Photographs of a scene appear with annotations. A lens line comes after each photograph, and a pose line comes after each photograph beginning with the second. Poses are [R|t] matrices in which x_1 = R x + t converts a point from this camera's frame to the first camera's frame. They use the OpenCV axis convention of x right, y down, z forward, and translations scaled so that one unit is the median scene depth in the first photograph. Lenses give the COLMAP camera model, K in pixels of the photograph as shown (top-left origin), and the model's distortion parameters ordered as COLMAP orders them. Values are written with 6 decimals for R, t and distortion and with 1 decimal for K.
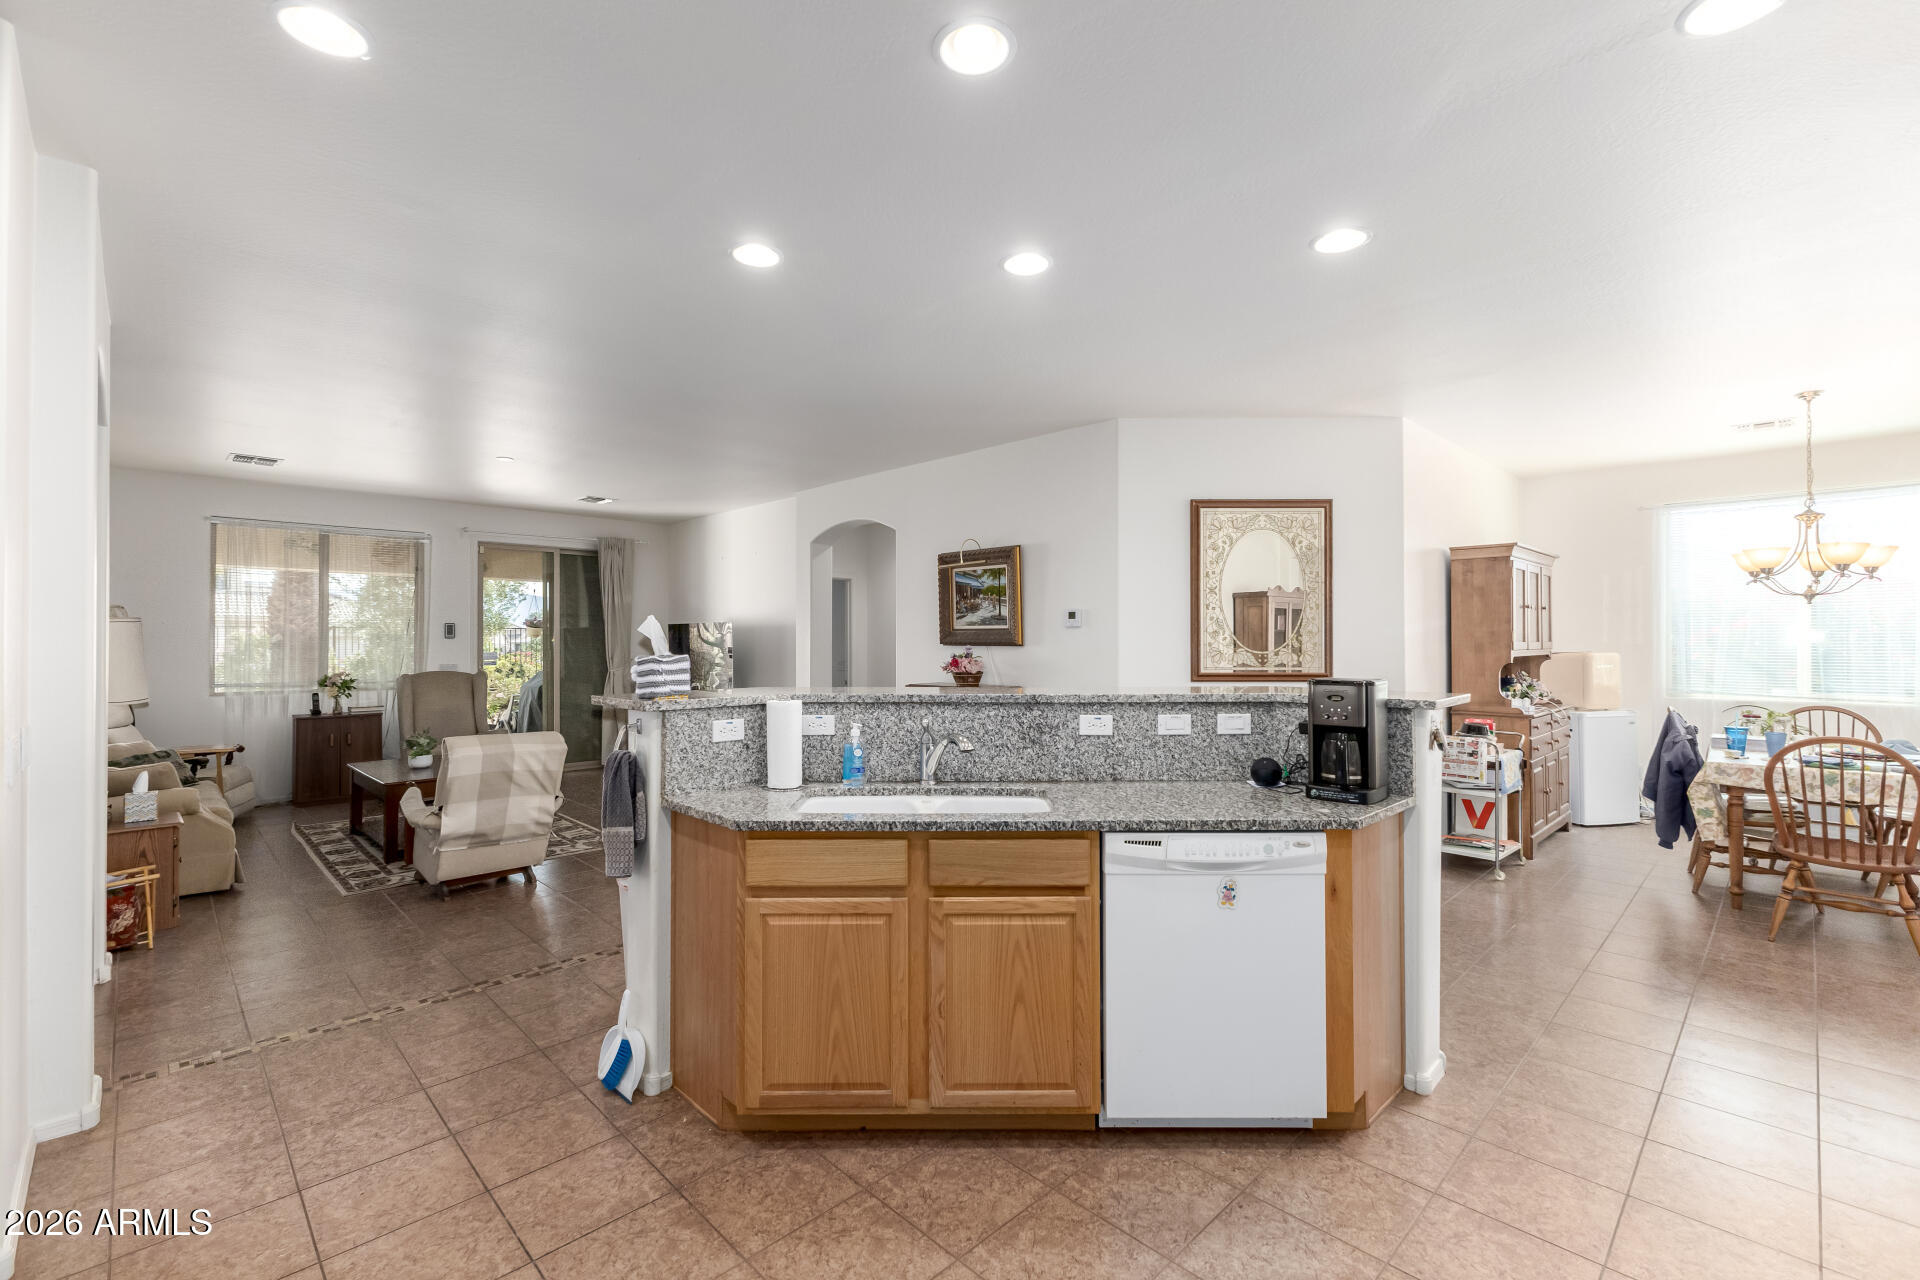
lens RADIAL K [[849.1, 0, 956.8], [0, 849.1, 639.2], [0, 0, 1]] dist [0.017966, -0.003823]
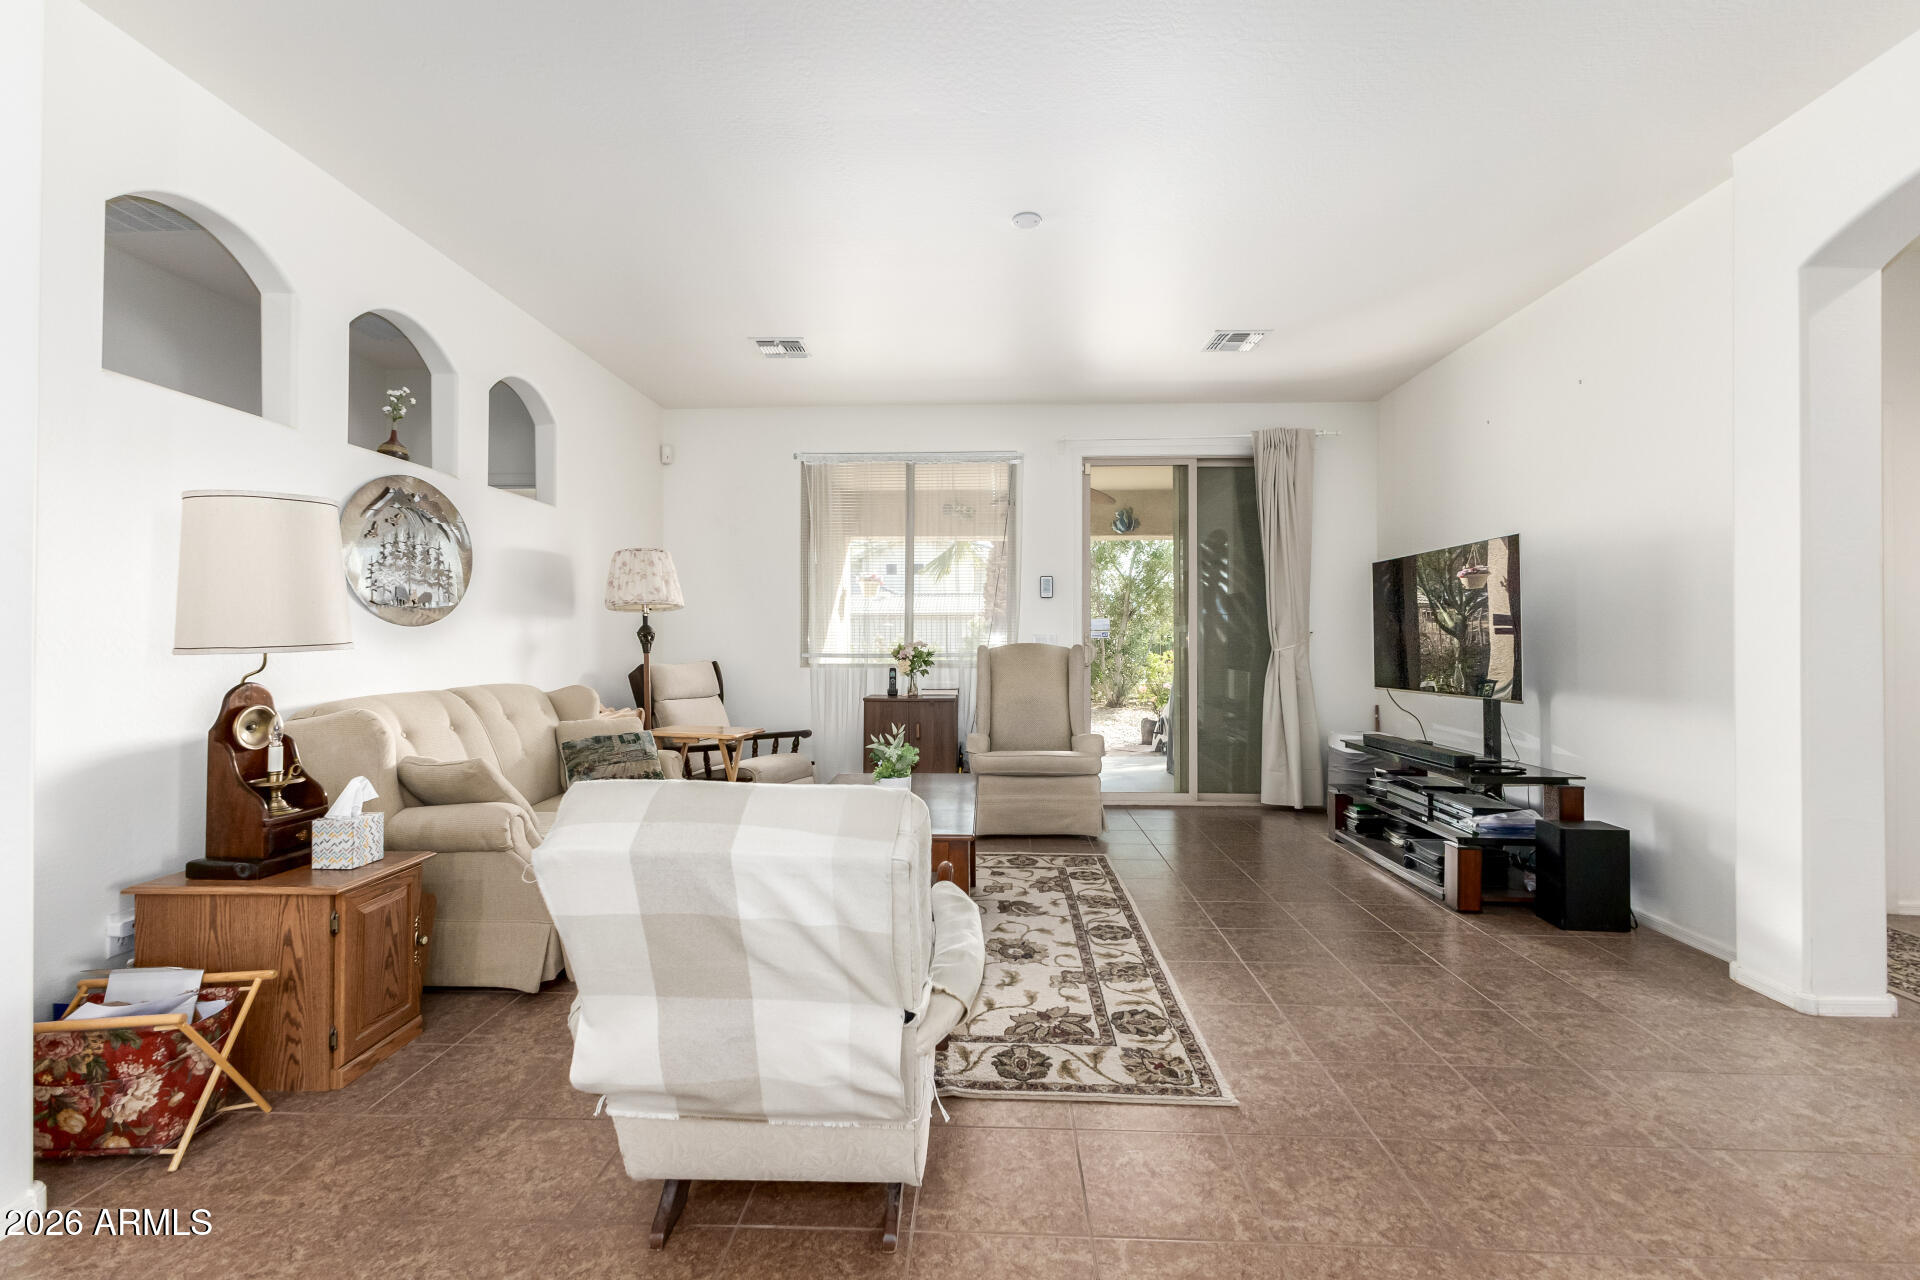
lens RADIAL K [[849.1, 0, 956.8], [0, 849.1, 639.2], [0, 0, 1]] dist [0.017966, -0.003823]
pose [[0.697169, 0.002844, -0.716901, -0.156751], [-0.002788, 0.999995, 0.001256, 0.035410], [0.716901, 0.001123, 0.697174, 0.505769]]
